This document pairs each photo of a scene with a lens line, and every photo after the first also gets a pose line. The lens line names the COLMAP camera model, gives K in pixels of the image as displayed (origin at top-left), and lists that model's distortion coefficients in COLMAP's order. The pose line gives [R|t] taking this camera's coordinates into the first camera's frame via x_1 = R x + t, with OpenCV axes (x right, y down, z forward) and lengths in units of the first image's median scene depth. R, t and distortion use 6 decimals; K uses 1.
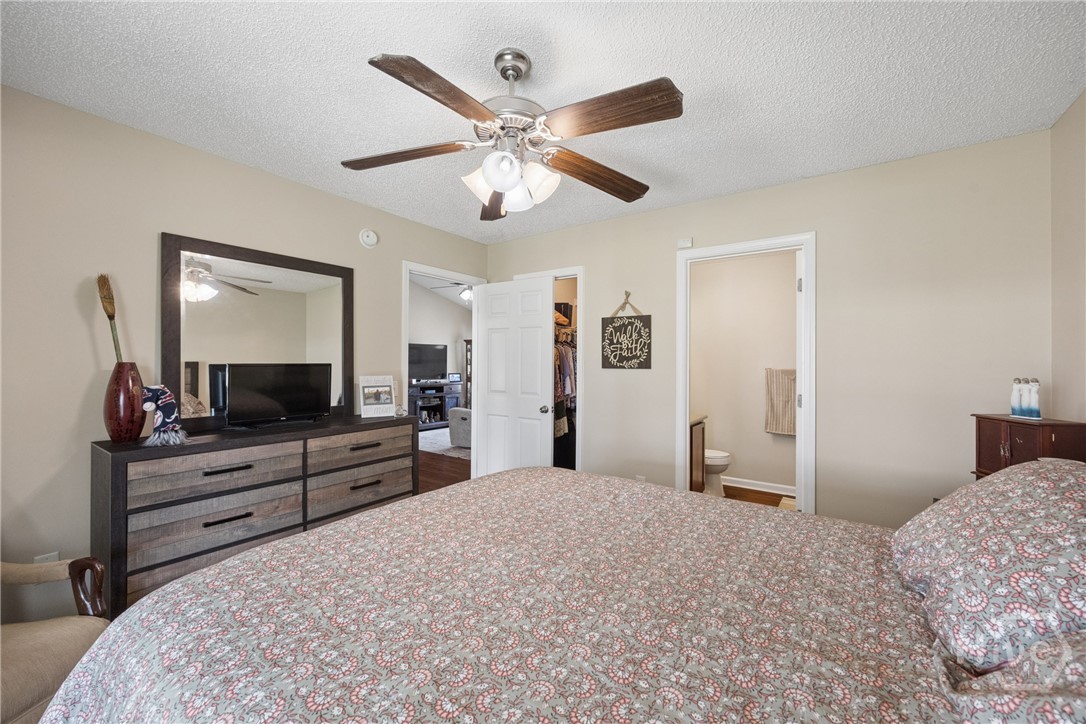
lens RADIAL K [[439.1, 0, 541.8], [0, 439.1, 365.2], [0, 0, 1]] dist [0.001212, 0.000026]
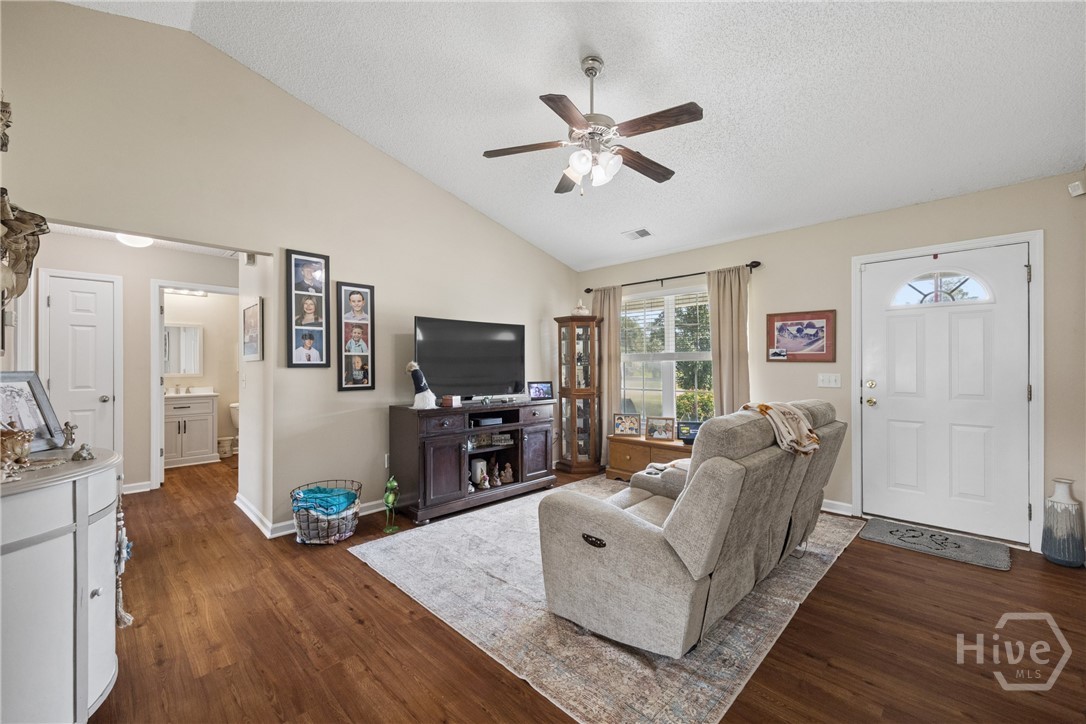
lens RADIAL K [[439.1, 0, 541.8], [0, 439.1, 365.2], [0, 0, 1]] dist [0.001212, 0.000026]
pose [[0.987629, -0.012887, -0.156280, -0.123743], [0.011069, 0.999861, -0.012494, 0.006210], [0.156420, 0.010610, 0.987634, 0.530763]]
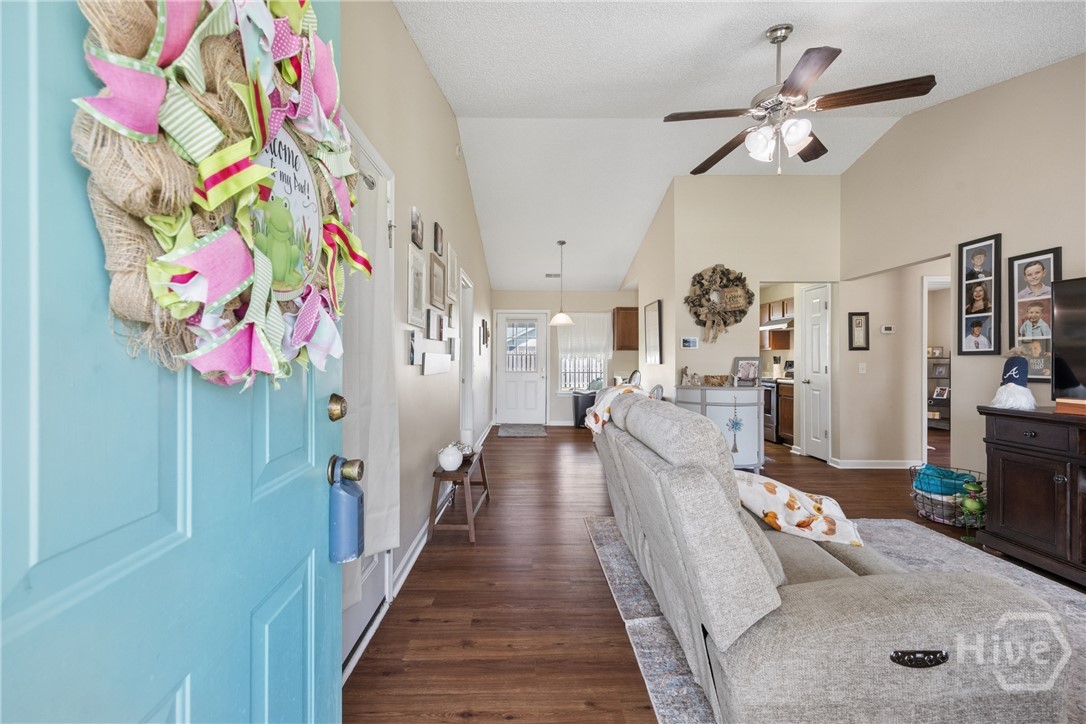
lens RADIAL K [[437.9, 0, 525.3], [0, 437.9, 360.0], [0, 0, 1]] dist [0.000067, 0.000086]
pose [[-0.814928, -0.011511, -0.579447, 0.158434], [-0.014507, 0.999895, 0.000538, 0.011075], [0.579380, 0.008845, -0.815009, 0.965518]]
